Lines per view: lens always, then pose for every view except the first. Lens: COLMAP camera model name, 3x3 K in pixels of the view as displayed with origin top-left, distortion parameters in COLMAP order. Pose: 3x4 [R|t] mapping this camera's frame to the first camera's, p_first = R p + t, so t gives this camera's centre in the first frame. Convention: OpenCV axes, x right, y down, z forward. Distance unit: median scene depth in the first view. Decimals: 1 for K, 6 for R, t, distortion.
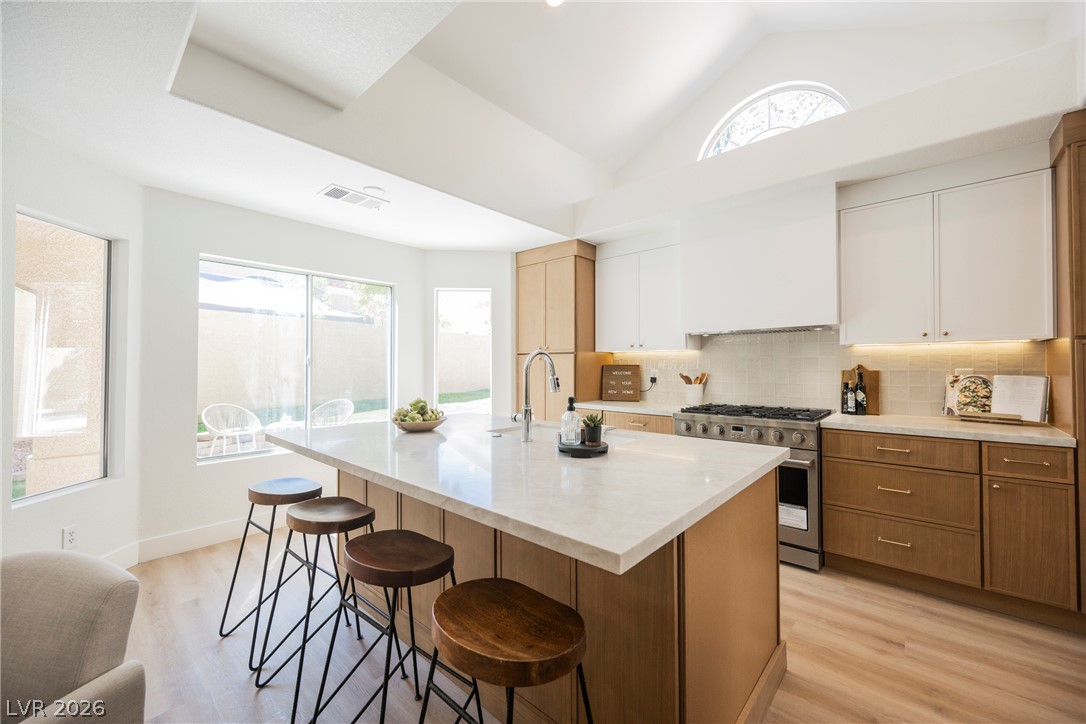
lens RADIAL K [[424.1, 0, 544.2], [0, 424.1, 361.4], [0, 0, 1]] dist [0.000954, 0.000588]
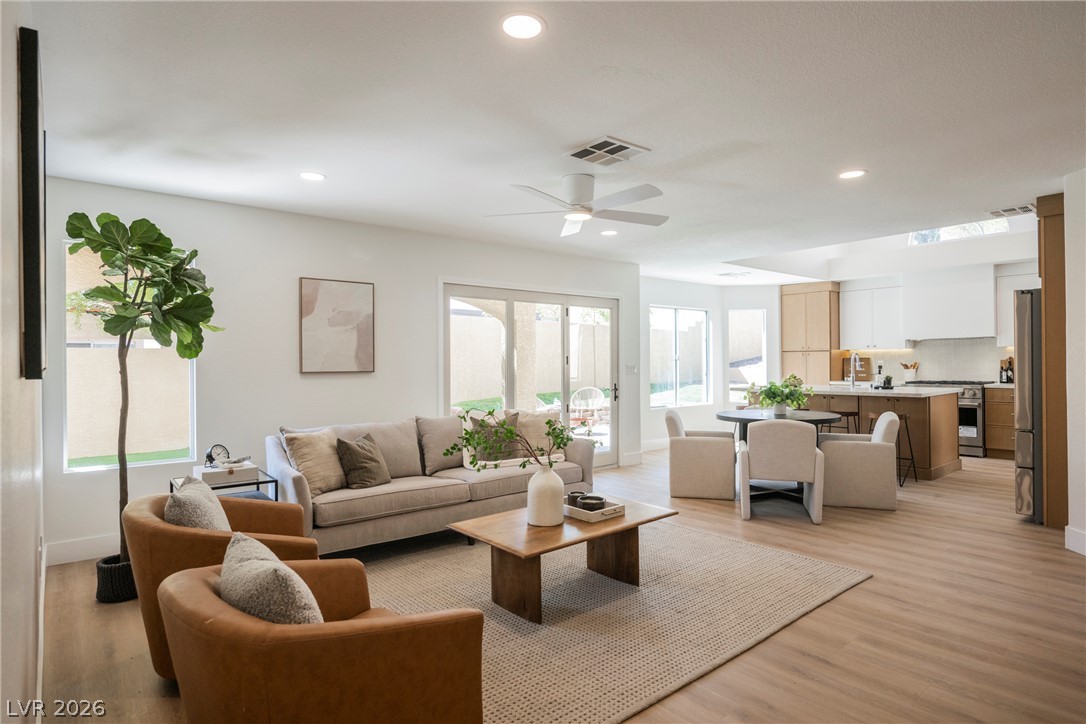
lens RADIAL K [[592.6, 0, 548.9], [0, 592.6, 362.1], [0, 0, 1]] dist [0.001919, 0.001615]
pose [[0.991057, -0.007981, -0.133201, -0.990941], [0.009791, 0.999868, 0.012933, -0.023917], [0.133080, -0.014122, 0.991005, -2.002784]]
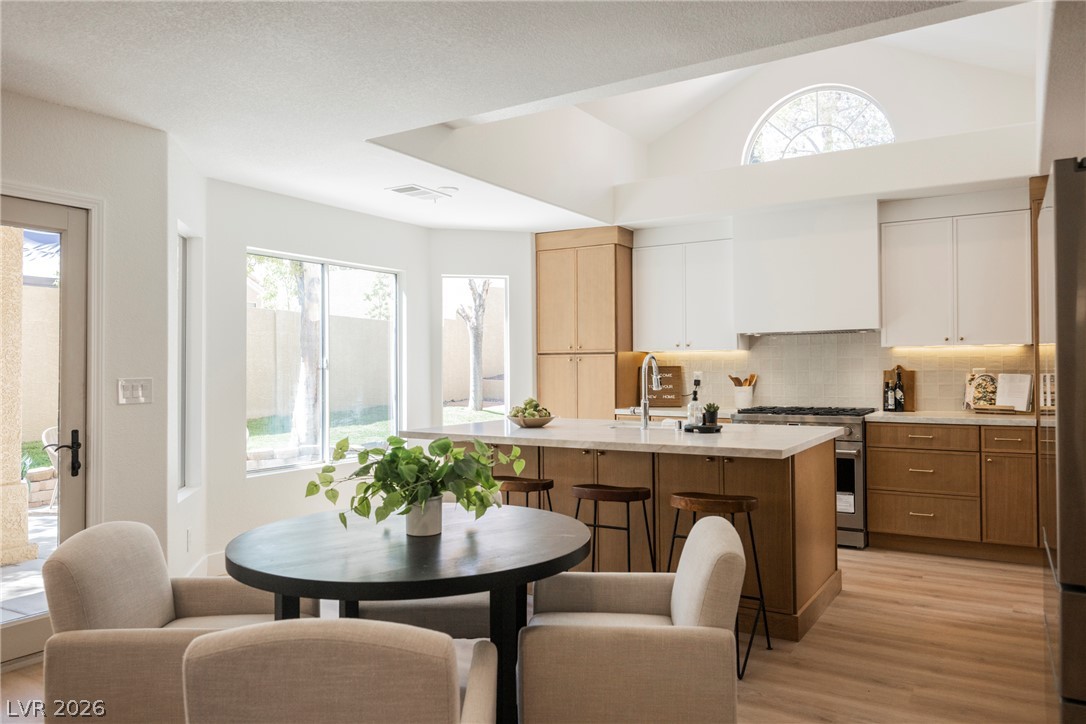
lens RADIAL K [[762.1, 0, 545.5], [0, 762.1, 363.4], [0, 0, 1]] dist [0.011395, -0.004772]
pose [[0.984285, -0.003312, 0.176555, -0.508325], [0.002552, 0.999986, 0.004533, -0.008487], [-0.176568, -0.004011, 0.984280, -0.793810]]
